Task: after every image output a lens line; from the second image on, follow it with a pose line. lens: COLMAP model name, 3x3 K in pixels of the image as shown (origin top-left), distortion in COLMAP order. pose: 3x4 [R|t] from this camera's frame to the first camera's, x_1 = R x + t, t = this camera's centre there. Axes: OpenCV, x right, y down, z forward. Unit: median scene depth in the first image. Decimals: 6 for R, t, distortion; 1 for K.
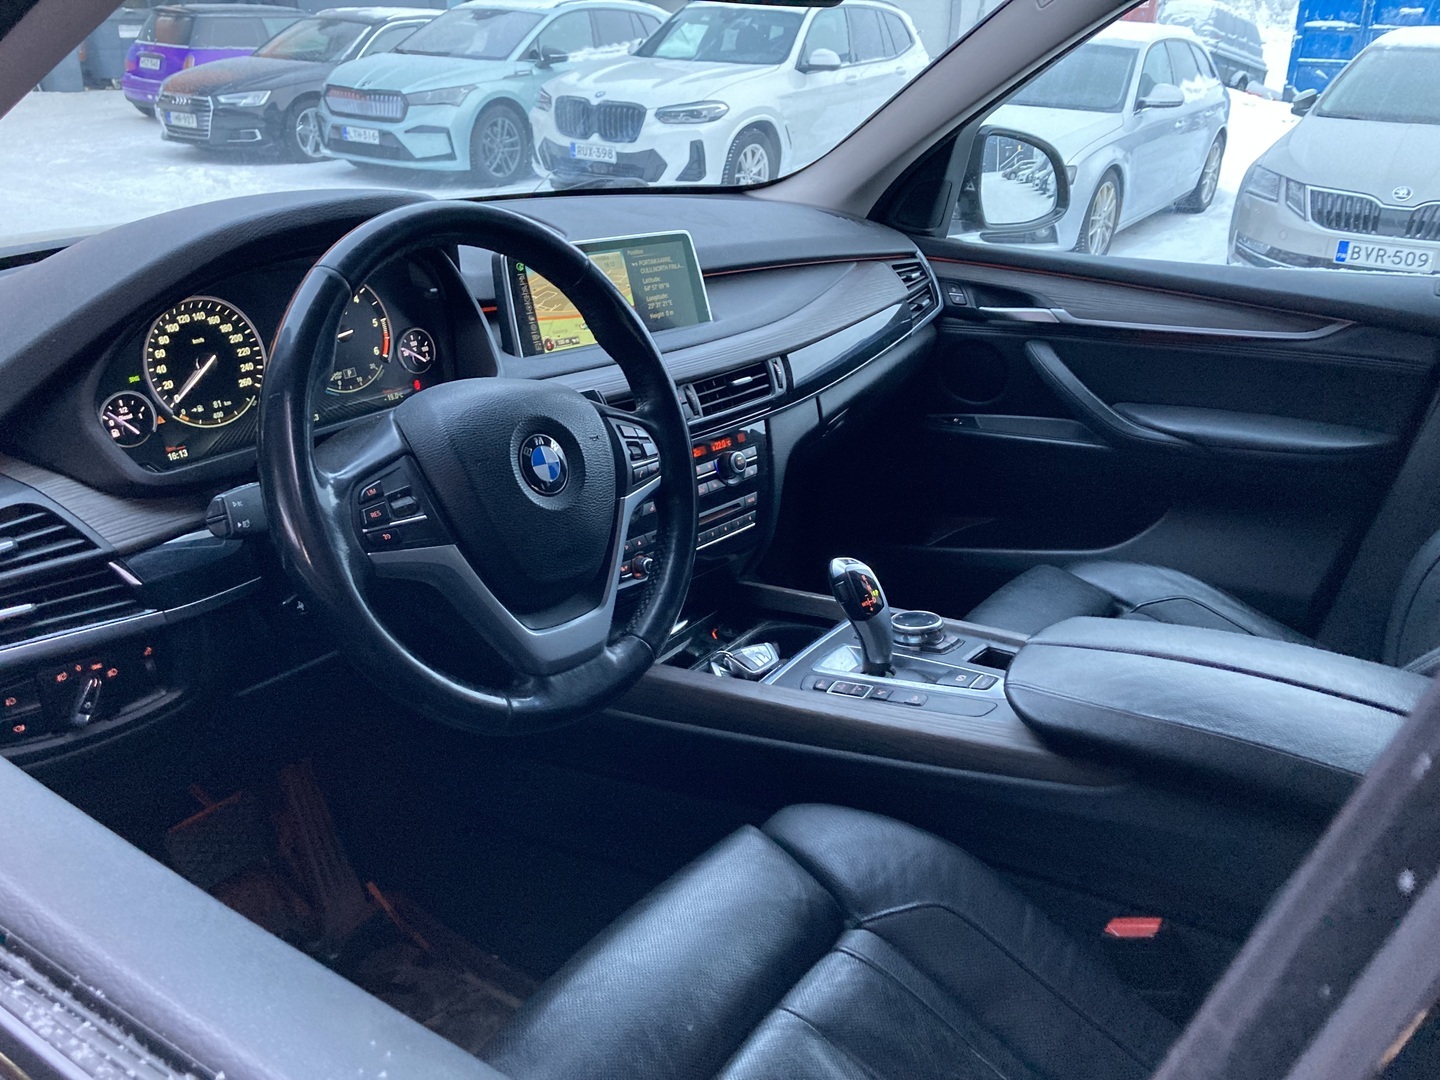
lens RADIAL K [[1175.5, 0, 718.8], [0, 1175.5, 540.3], [0, 0, 1]] dist [0.036089, -0.000484]
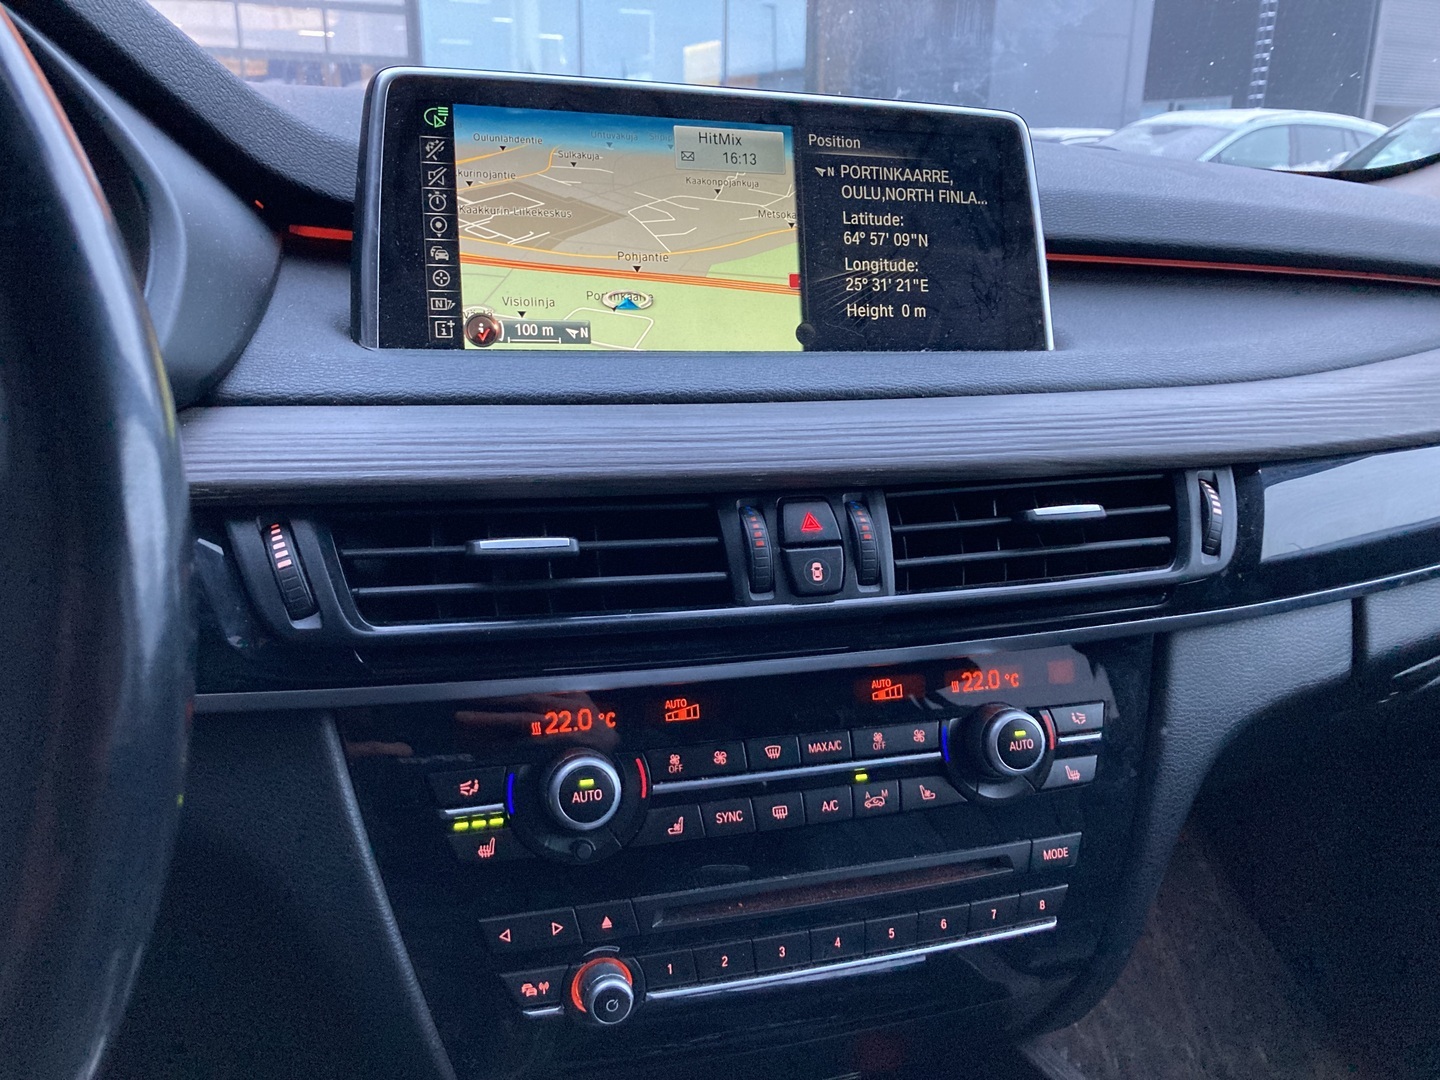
lens RADIAL K [[1175.5, 0, 721.2], [0, 1175.5, 539.5], [0, 0, 1]] dist [0.036089, -0.000484]
pose [[0.854044, 0.155843, -0.496308, 0.124542], [-0.211163, 0.975789, -0.056966, -0.102534], [0.475414, 0.153454, 0.866276, 0.772412]]
